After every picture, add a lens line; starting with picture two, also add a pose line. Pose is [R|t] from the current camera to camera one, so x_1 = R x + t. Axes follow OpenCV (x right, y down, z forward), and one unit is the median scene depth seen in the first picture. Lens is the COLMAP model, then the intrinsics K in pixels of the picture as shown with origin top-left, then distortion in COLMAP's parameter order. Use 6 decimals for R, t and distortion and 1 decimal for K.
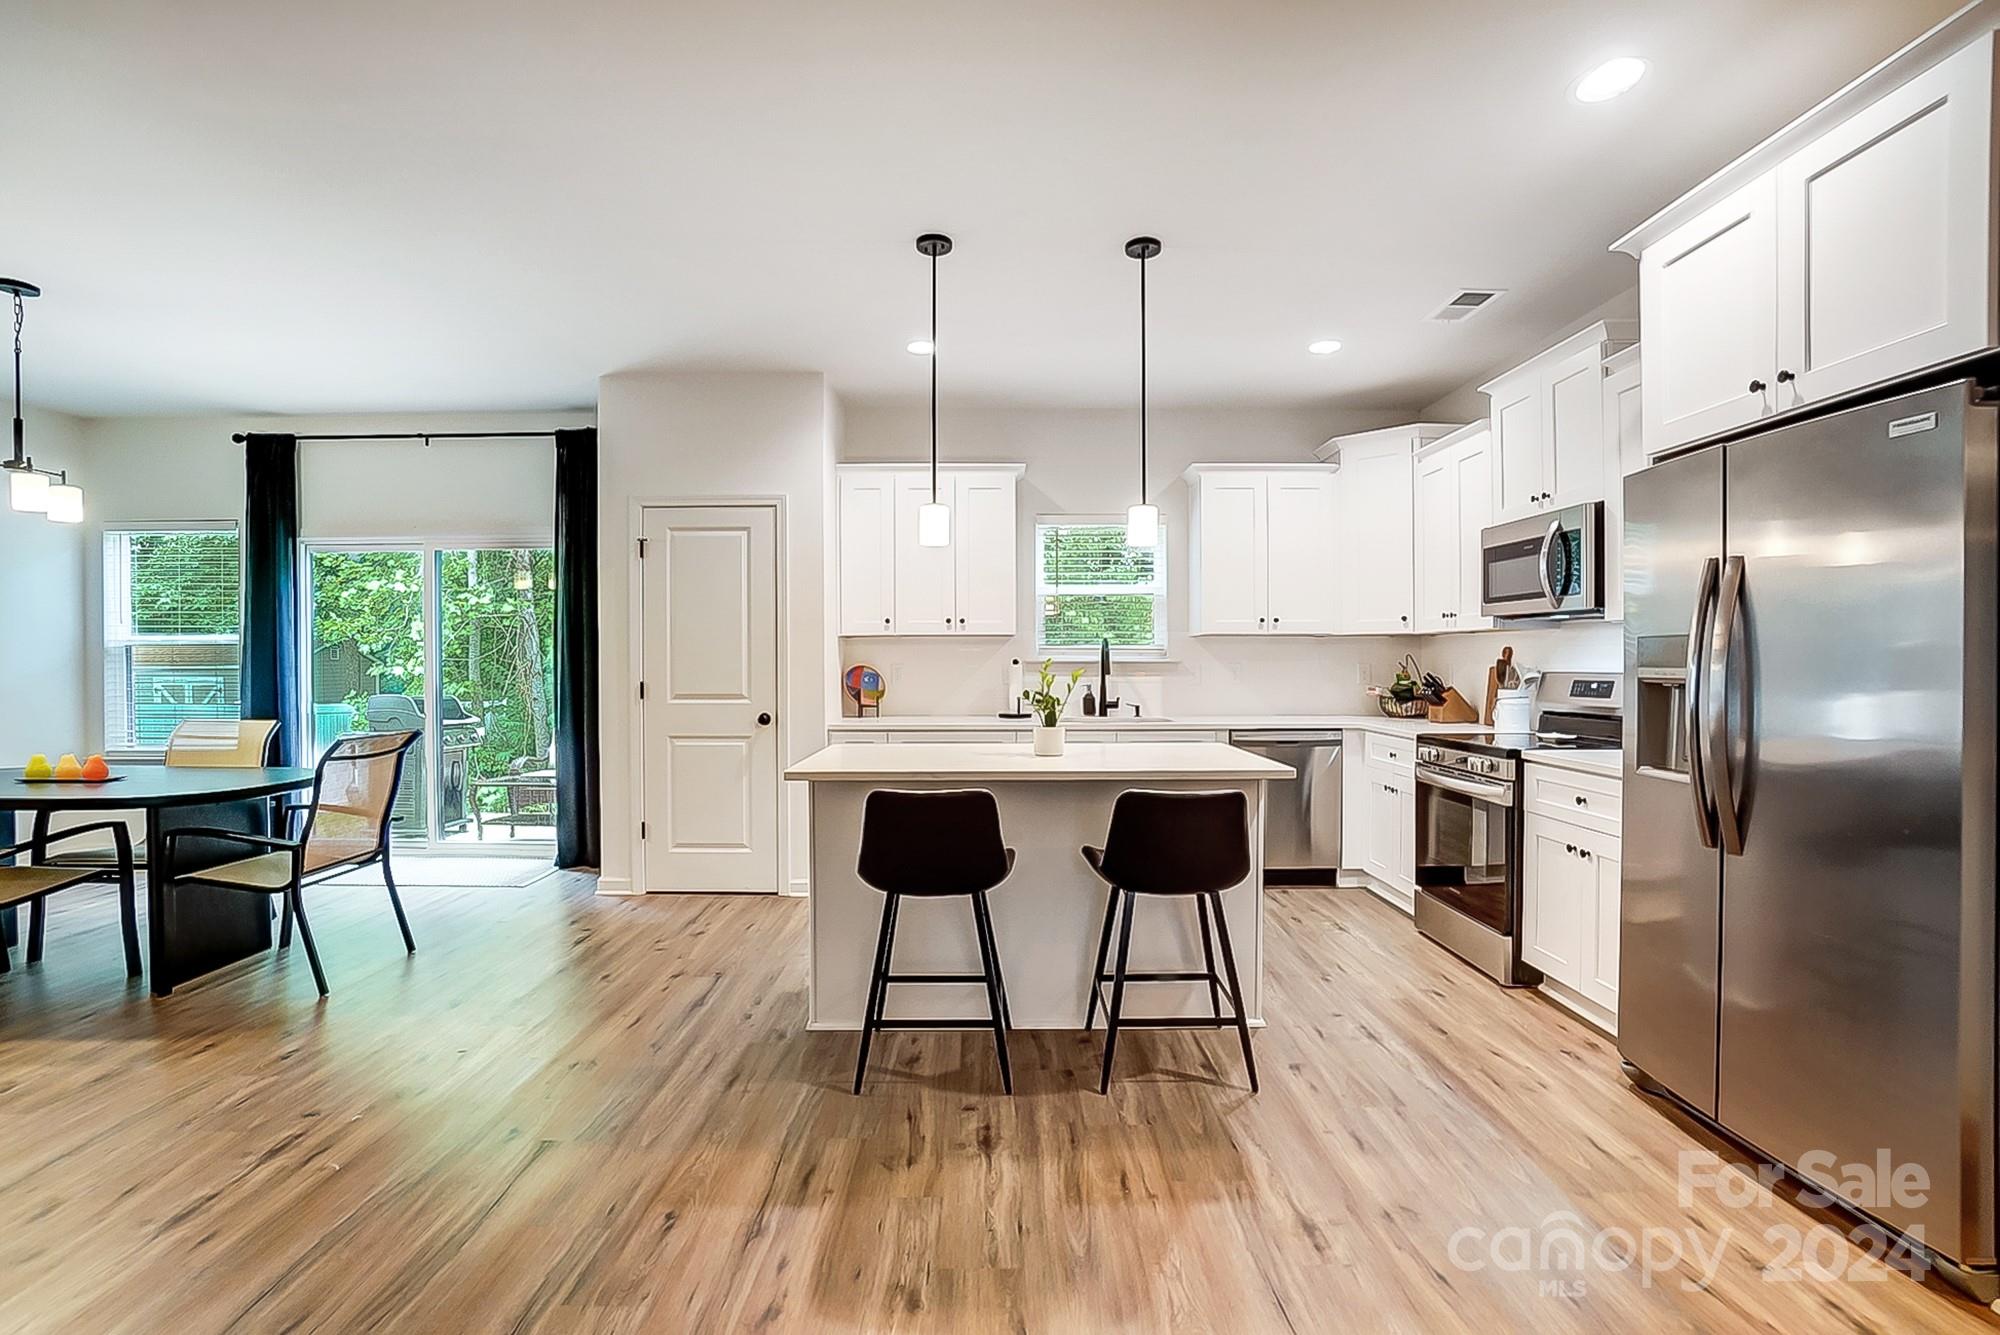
lens RADIAL K [[893.0, 0, 983.8], [0, 893.0, 665.0], [0, 0, 1]] dist [-0.066040, 0.024510]
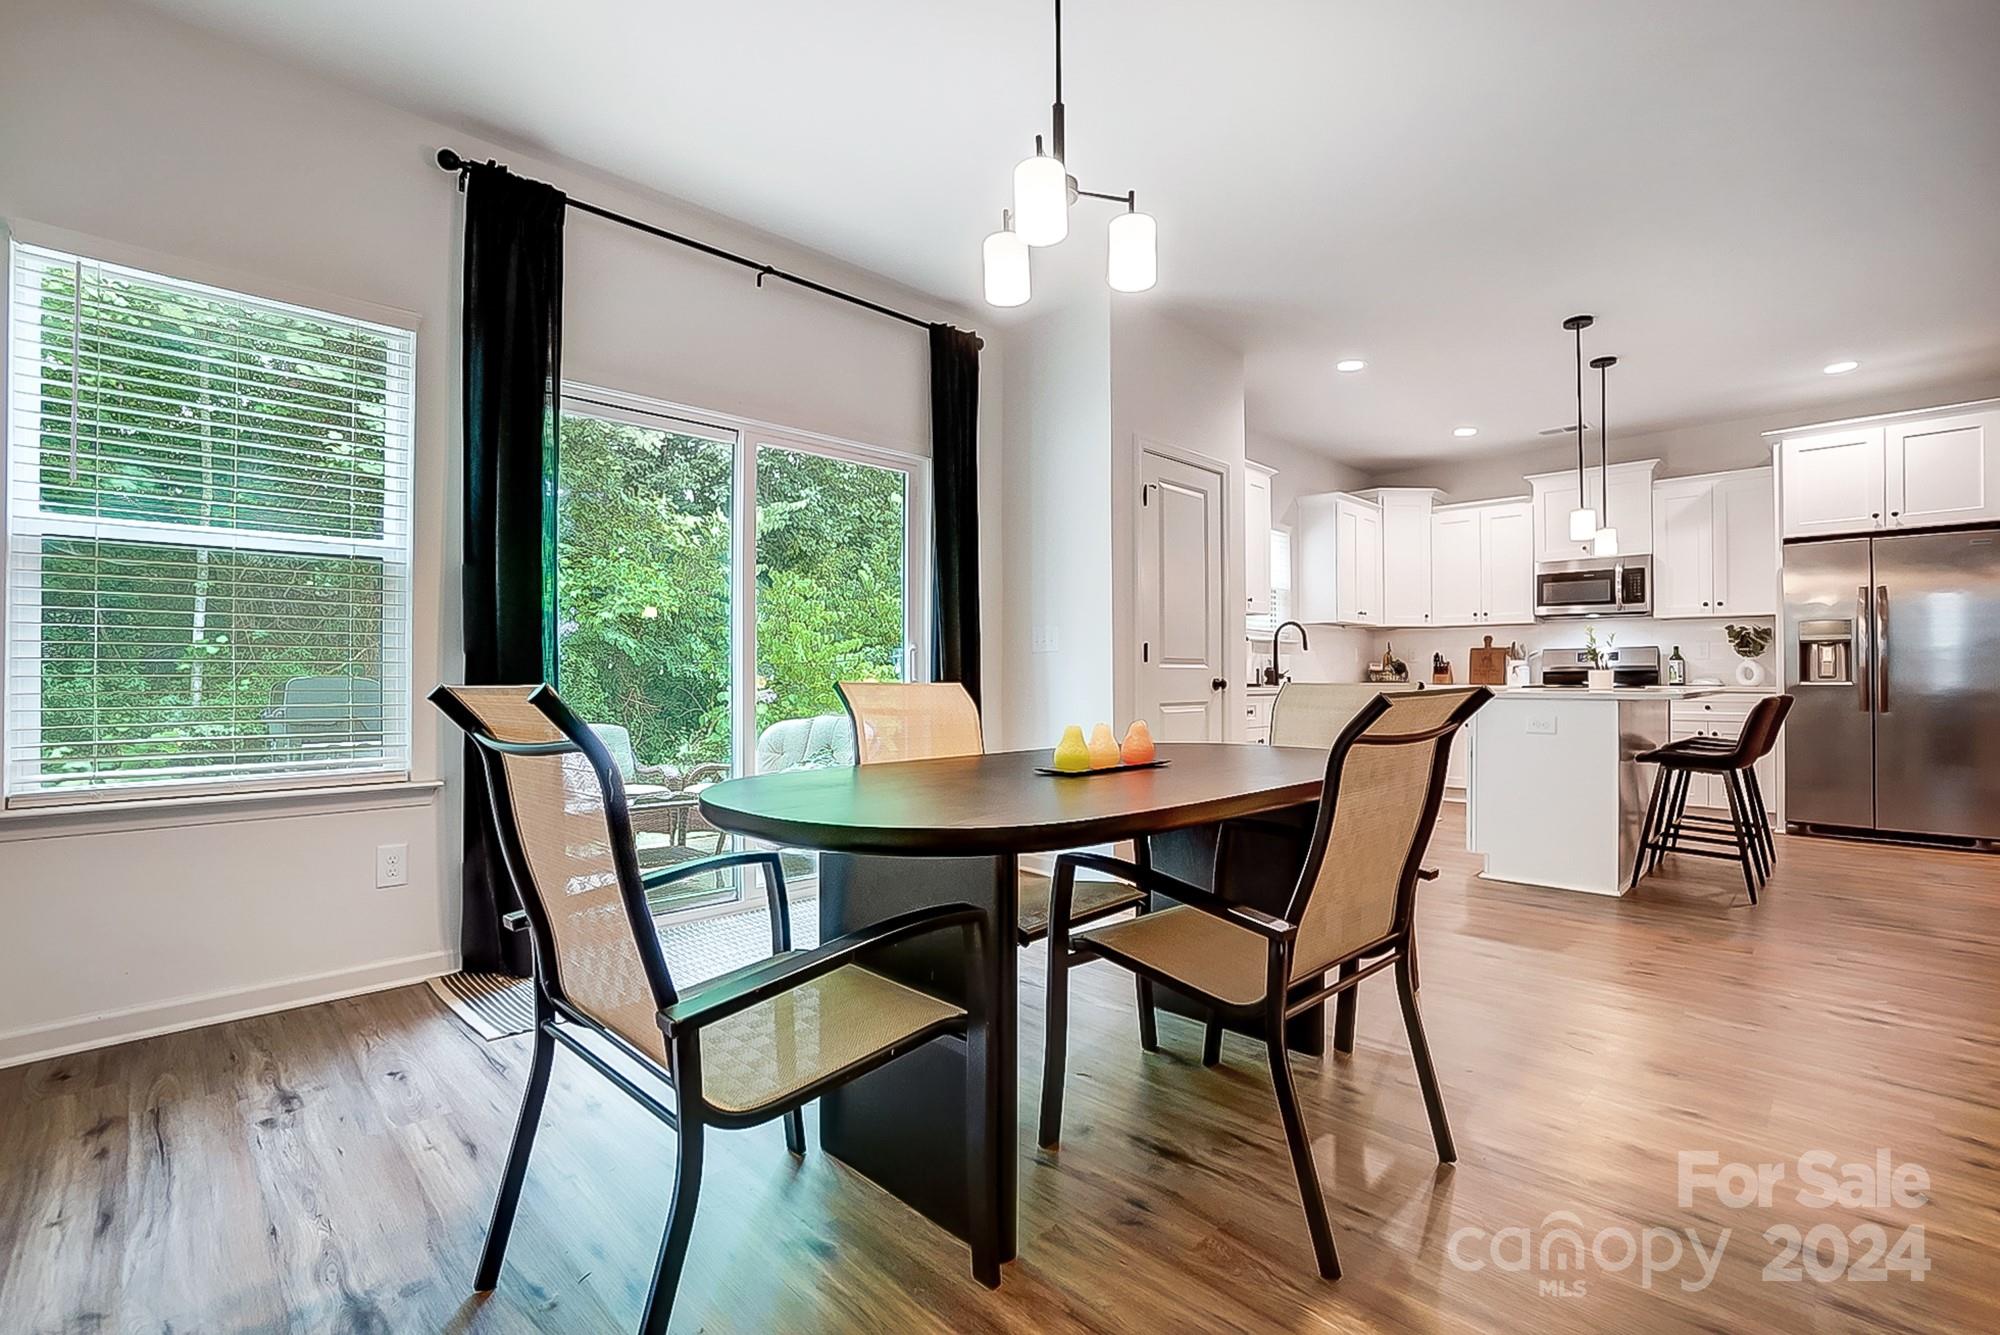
lens RADIAL K [[893.0, 0, 983.8], [0, 893.0, 665.0], [0, 0, 1]] dist [-0.066040, 0.024510]
pose [[0.716572, 0.011551, 0.697418, -1.129758], [0.001343, 0.999838, -0.017940, 0.057177], [-0.697512, 0.013792, 0.716440, 0.462542]]
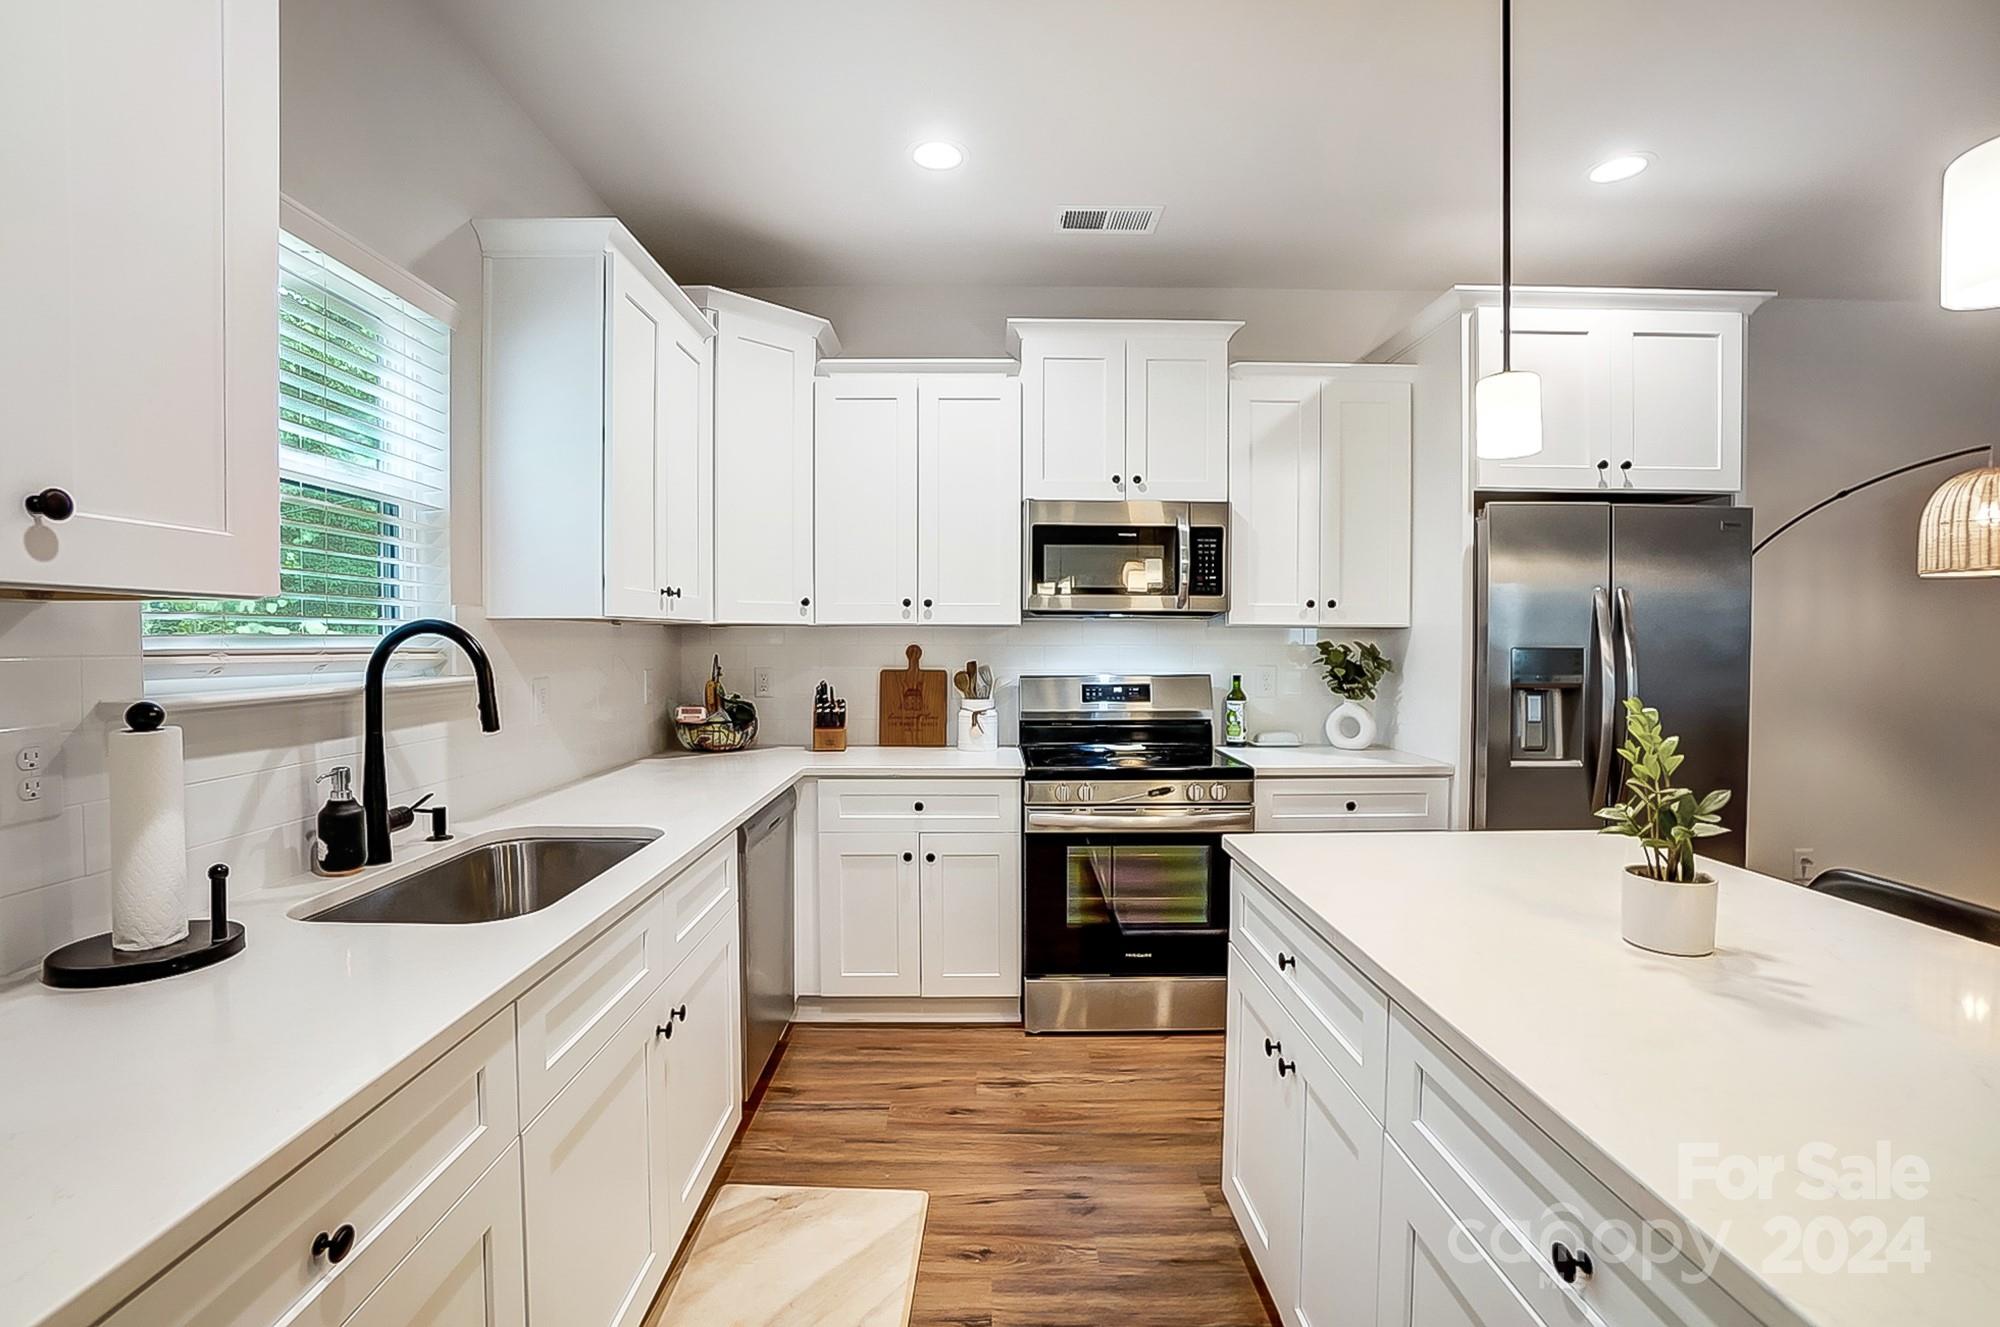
lens RADIAL K [[884.2, 0, 992.4], [0, 884.2, 662.1], [0, 0, 1]] dist [-0.070304, 0.025814]
pose [[-0.010757, -0.027875, 0.999554, -0.199308], [0.003859, 0.999603, 0.027918, -0.025733], [-0.999935, 0.004158, -0.010645, 0.880433]]
